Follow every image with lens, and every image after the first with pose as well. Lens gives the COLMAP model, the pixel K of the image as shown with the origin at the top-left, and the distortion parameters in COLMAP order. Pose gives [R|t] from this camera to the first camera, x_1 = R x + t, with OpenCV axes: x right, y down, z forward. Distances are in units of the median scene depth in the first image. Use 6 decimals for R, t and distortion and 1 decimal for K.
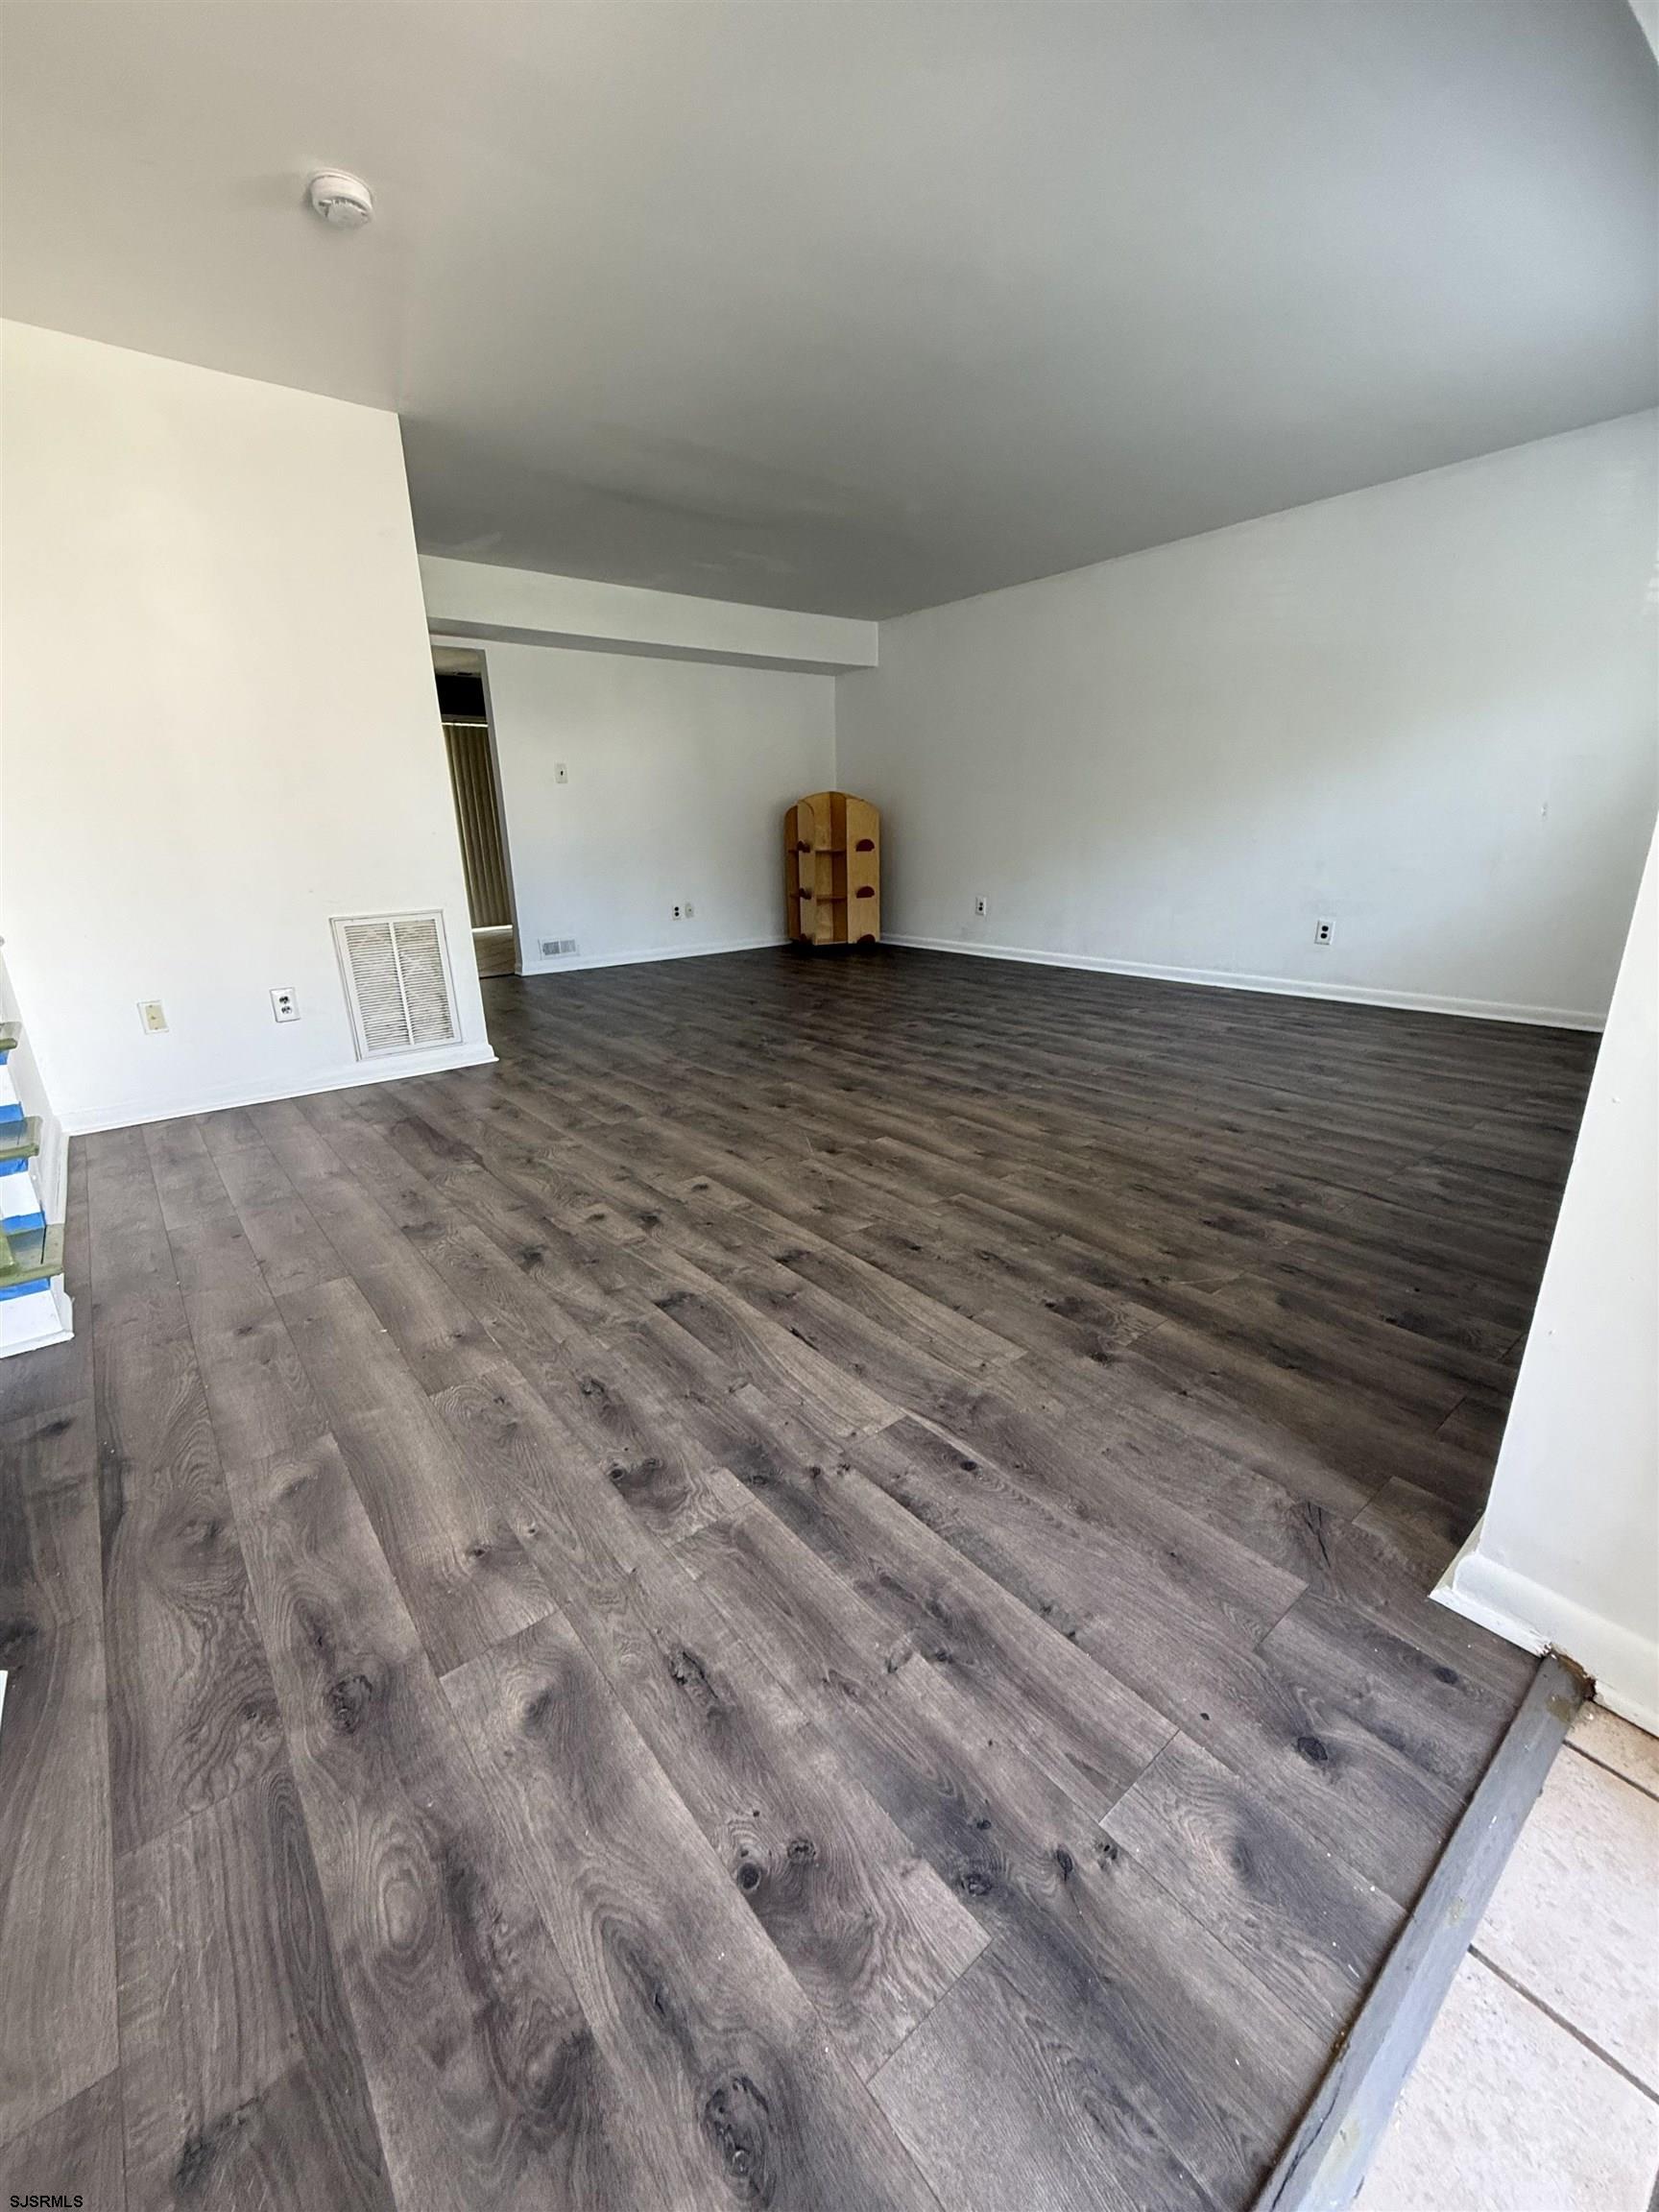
lens RADIAL K [[886.8, 0, 840.3], [0, 886.8, 1112.0], [0, 0, 1]] dist [0.000552, 0.000110]
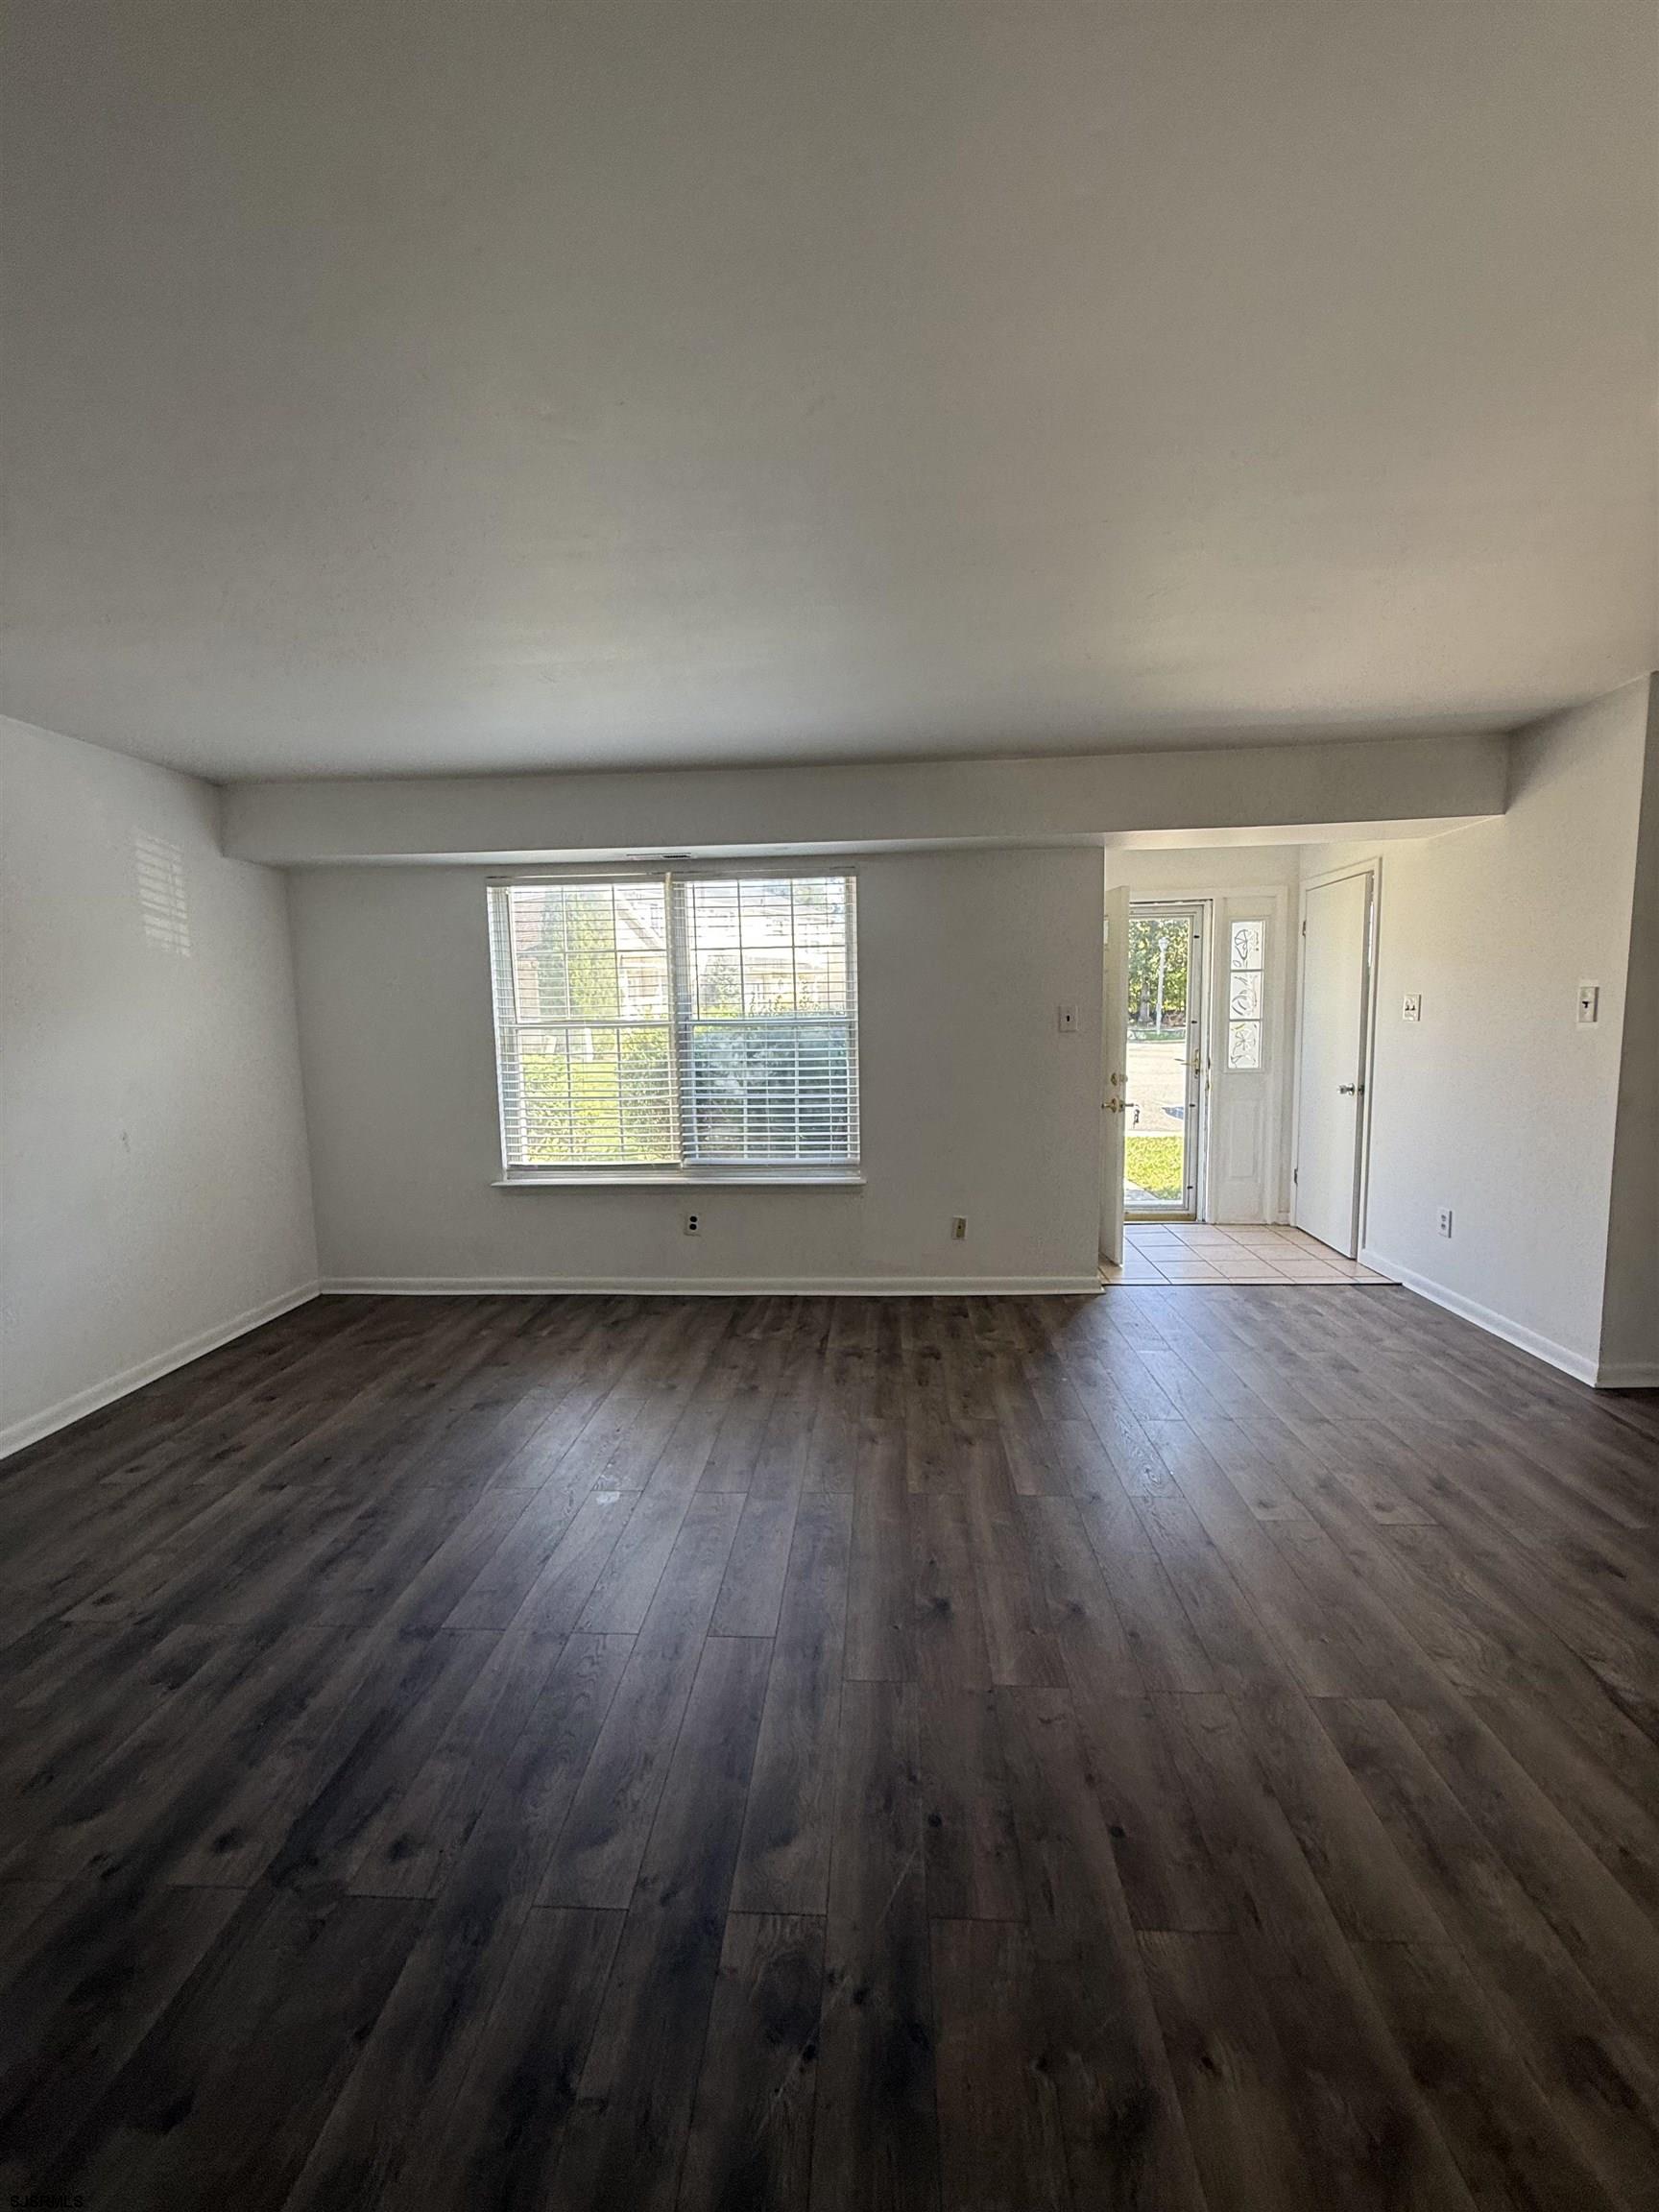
lens RADIAL K [[886.8, 0, 825.8], [0, 886.8, 1110.5], [0, 0, 1]] dist [0.000552, 0.000110]
pose [[-0.727317, -0.040553, 0.685103, -0.810758], [0.247490, 0.915588, 0.316935, -1.322122], [-0.640124, 0.400068, -0.655886, 3.150858]]
